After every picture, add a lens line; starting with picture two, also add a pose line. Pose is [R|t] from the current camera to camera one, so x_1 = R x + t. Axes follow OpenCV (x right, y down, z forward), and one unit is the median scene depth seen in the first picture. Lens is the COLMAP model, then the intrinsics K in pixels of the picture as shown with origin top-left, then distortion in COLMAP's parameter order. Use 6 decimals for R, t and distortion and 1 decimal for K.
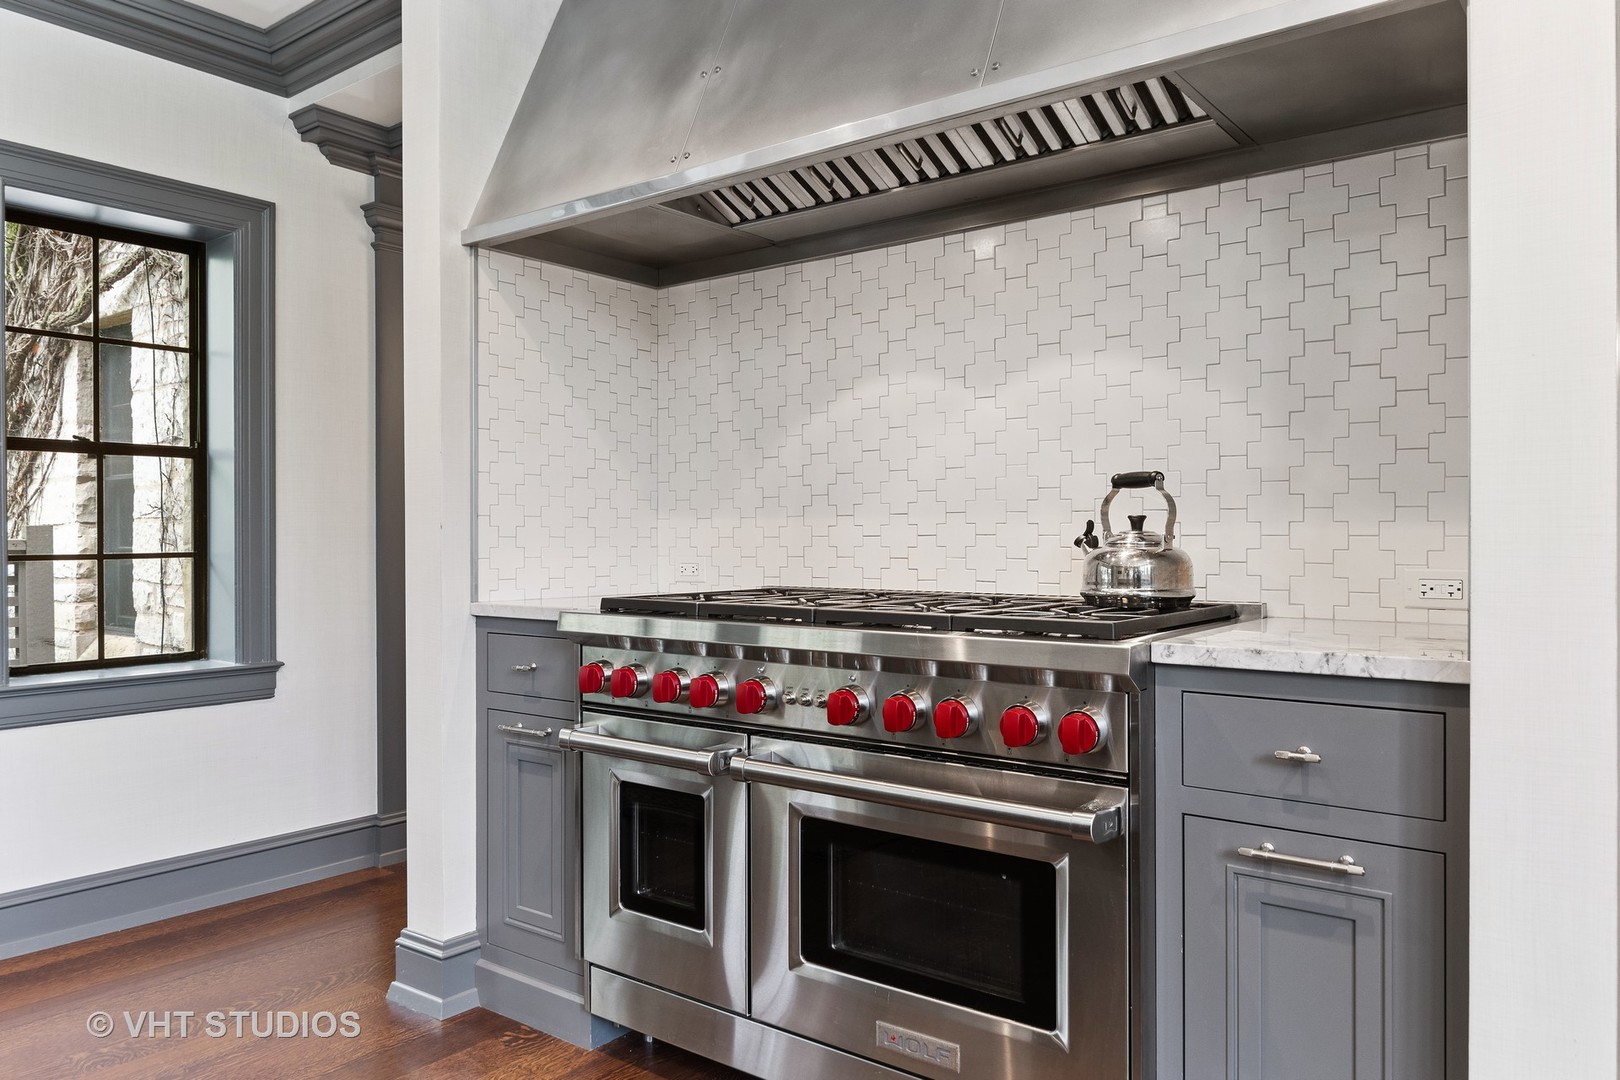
lens RADIAL K [[1133.7, 0, 809.0], [0, 1133.7, 541.3], [0, 0, 1]] dist [0.004661, -0.004531]
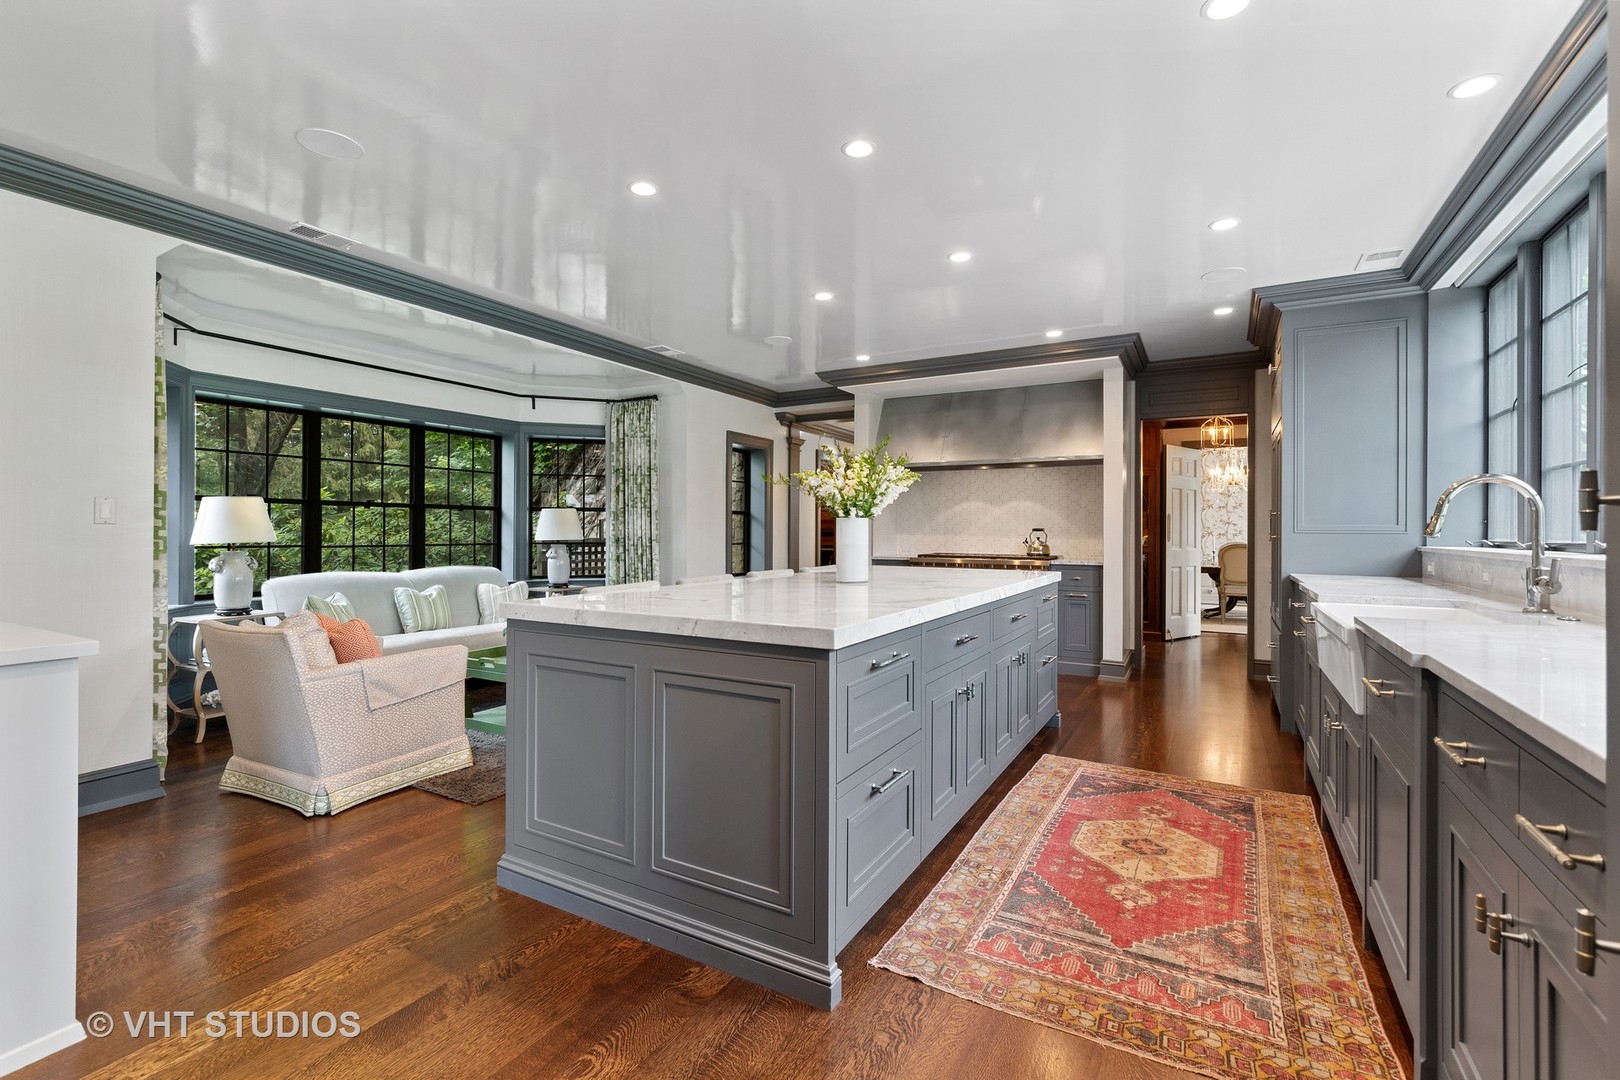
lens RADIAL K [[715.1, 0, 810.4], [0, 715.1, 532.1], [0, 0, 1]] dist [0.020753, 0.000309]
pose [[0.989580, 0.006262, 0.143846, -0.931066], [-0.005902, 0.999978, -0.002926, -0.024964], [-0.143861, 0.002047, 0.989596, -1.577920]]
